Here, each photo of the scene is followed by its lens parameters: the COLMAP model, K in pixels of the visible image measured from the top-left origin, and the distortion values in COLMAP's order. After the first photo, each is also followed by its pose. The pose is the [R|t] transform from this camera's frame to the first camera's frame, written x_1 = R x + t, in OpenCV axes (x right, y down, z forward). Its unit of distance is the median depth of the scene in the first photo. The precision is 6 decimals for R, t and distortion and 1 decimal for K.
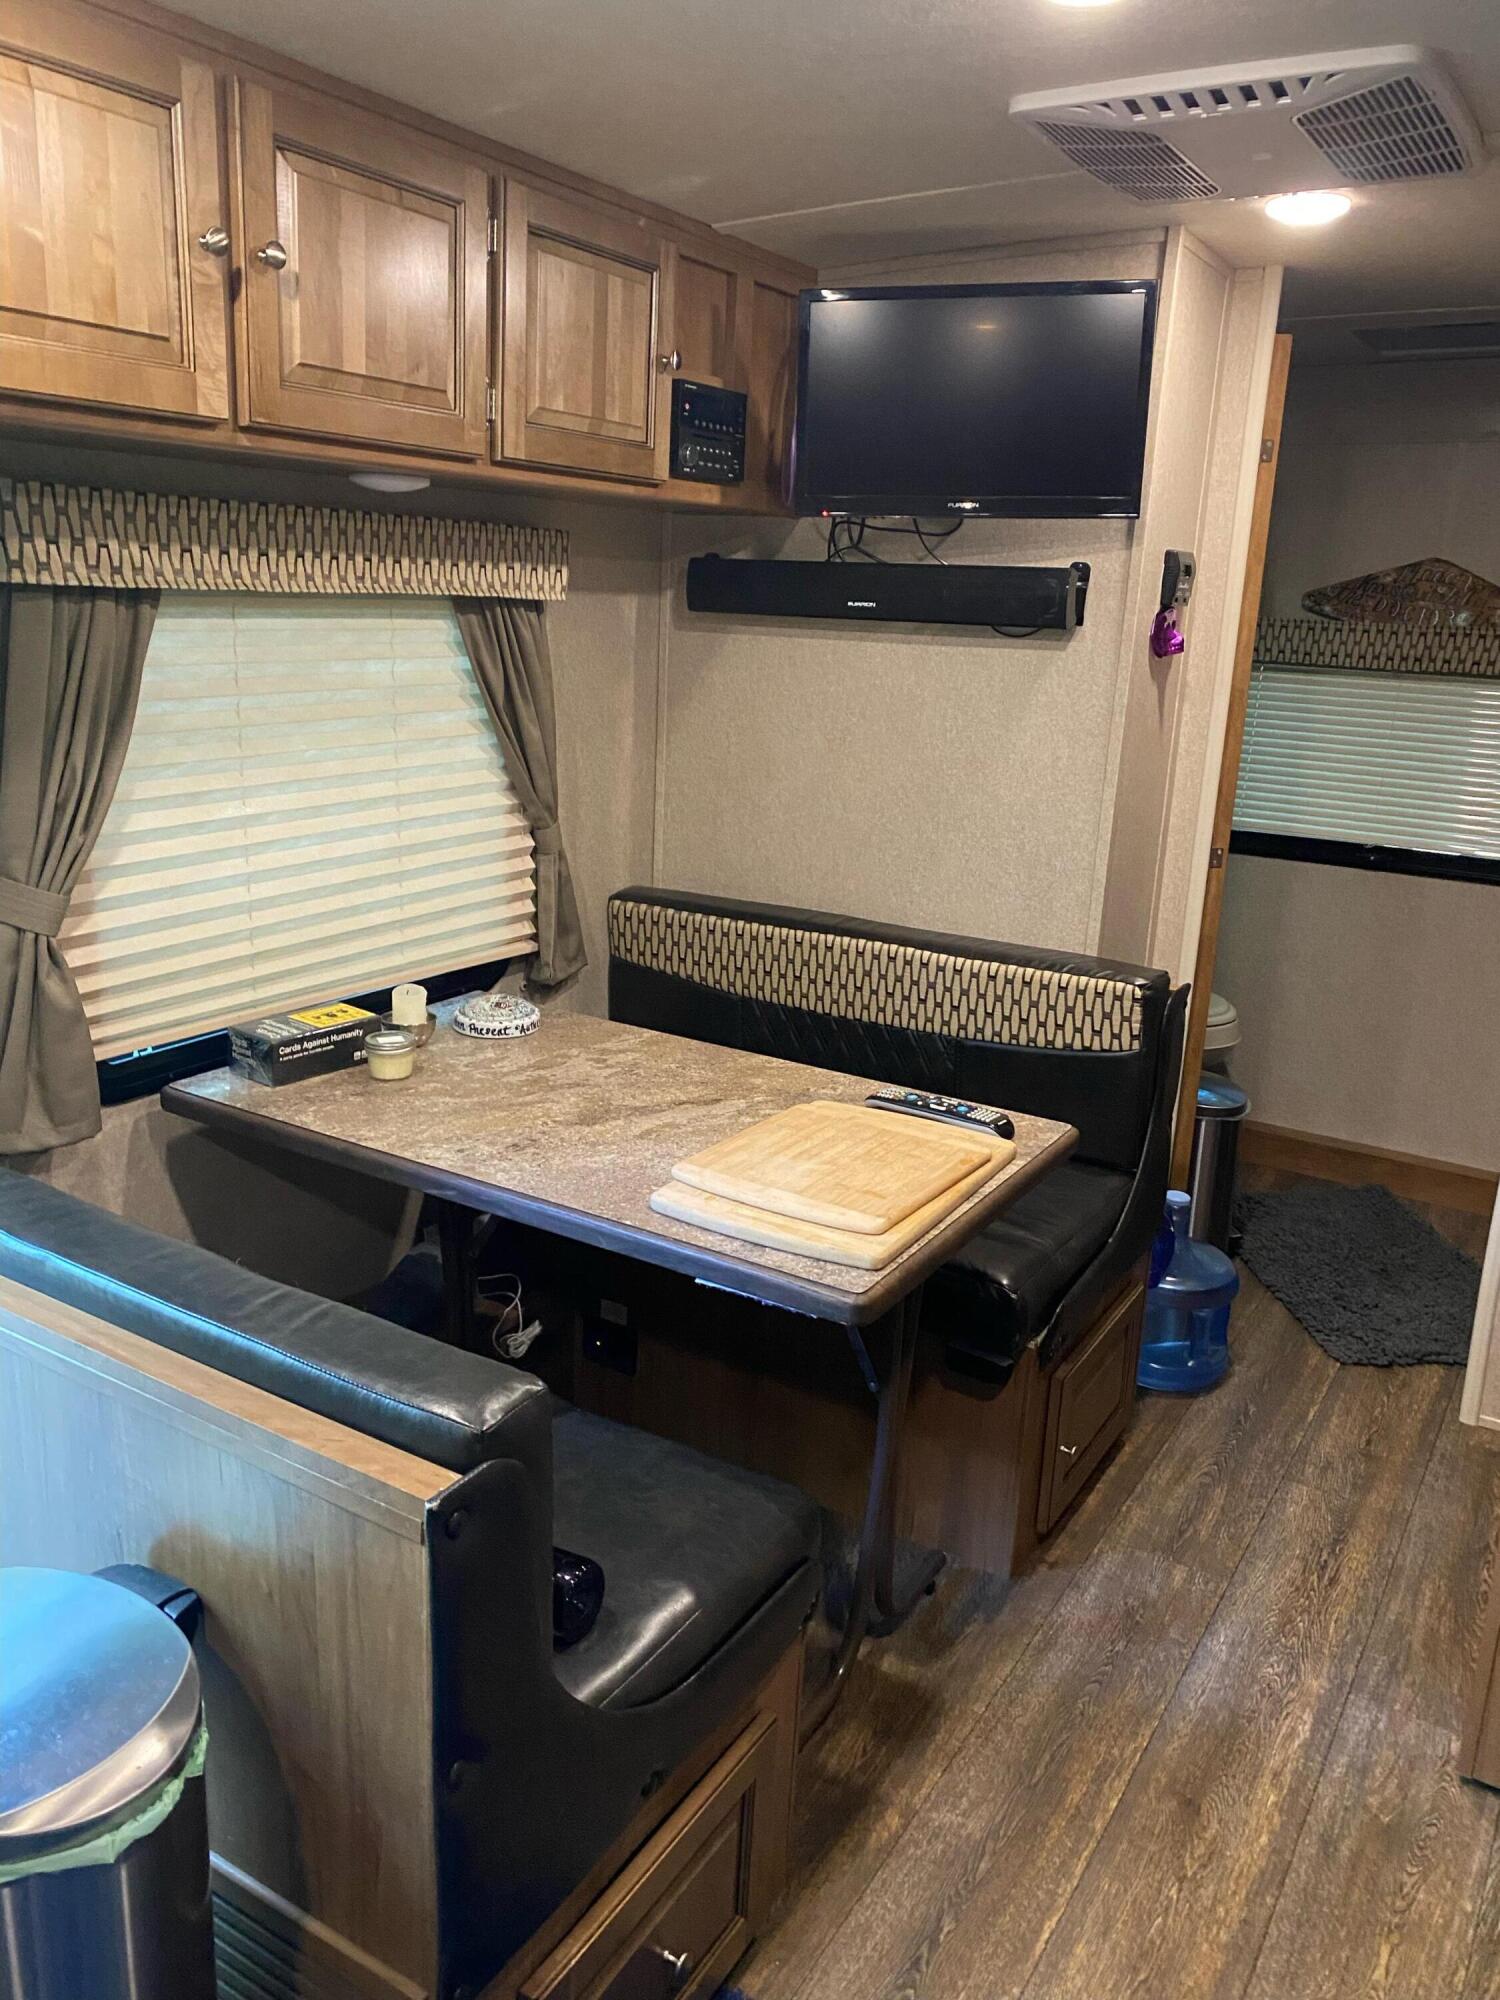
lens RADIAL K [[1526.5, 0, 750.0], [0, 1526.5, 1000.0], [0, 0, 1]] dist [-0.031031, 0.002478]
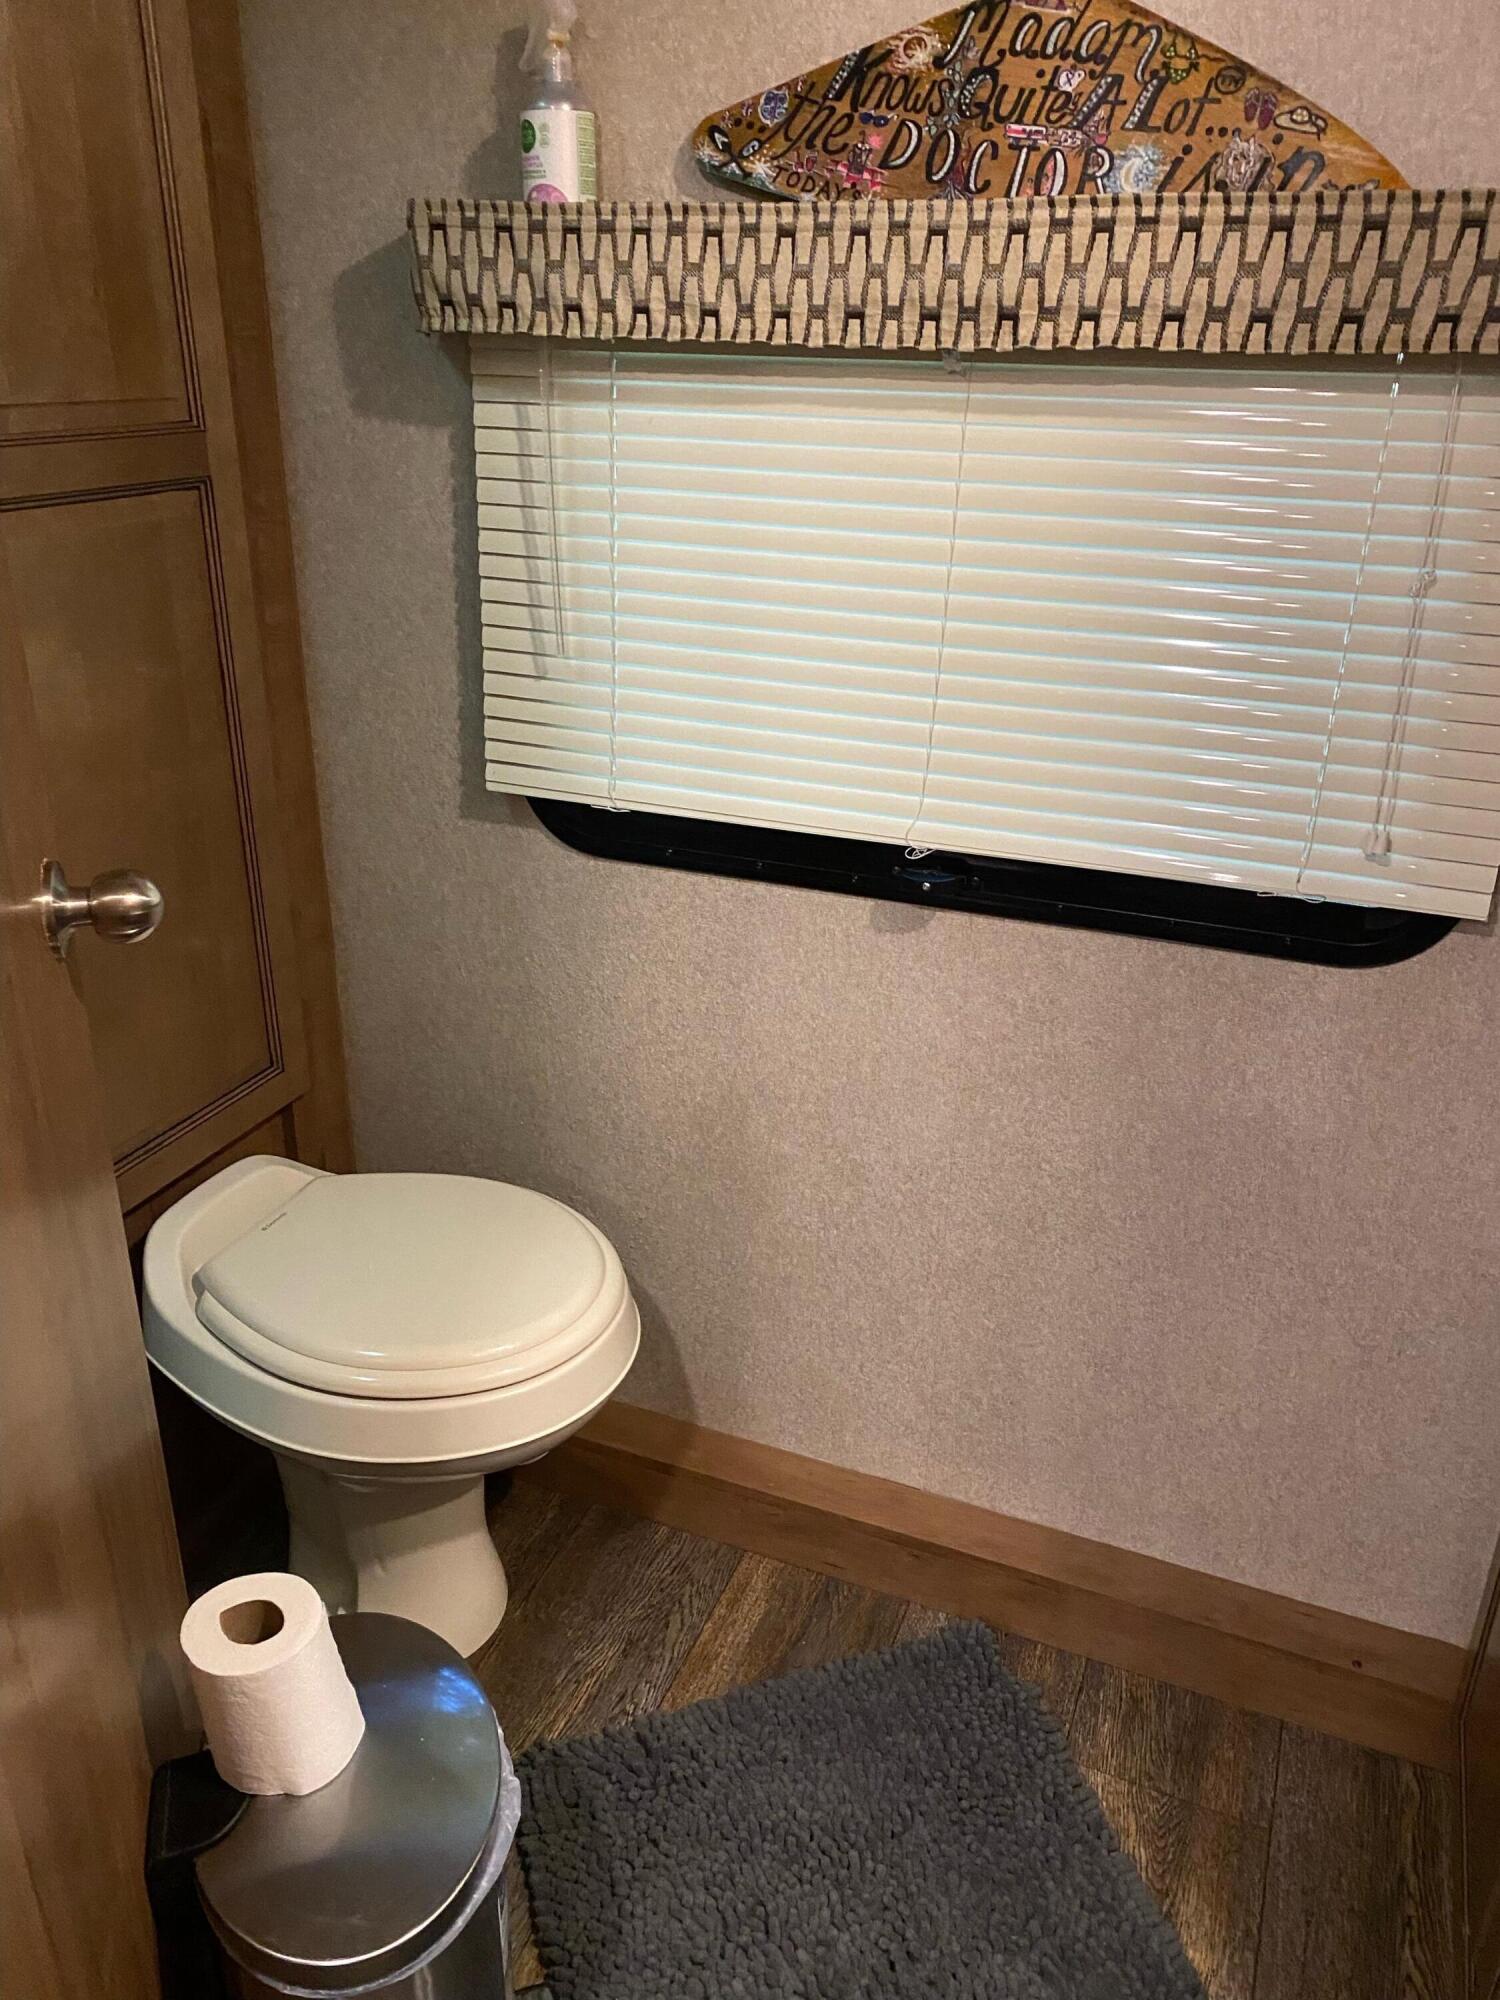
lens RADIAL K [[1526.5, 0, 750.0], [0, 1526.5, 1000.0], [0, 0, 1]] dist [-0.031031, 0.002478]
pose [[0.989233, -0.089045, 0.116146, 0.327207], [0.066783, 0.980813, 0.183157, -0.140148], [-0.130226, -0.173428, 0.976199, 0.648397]]
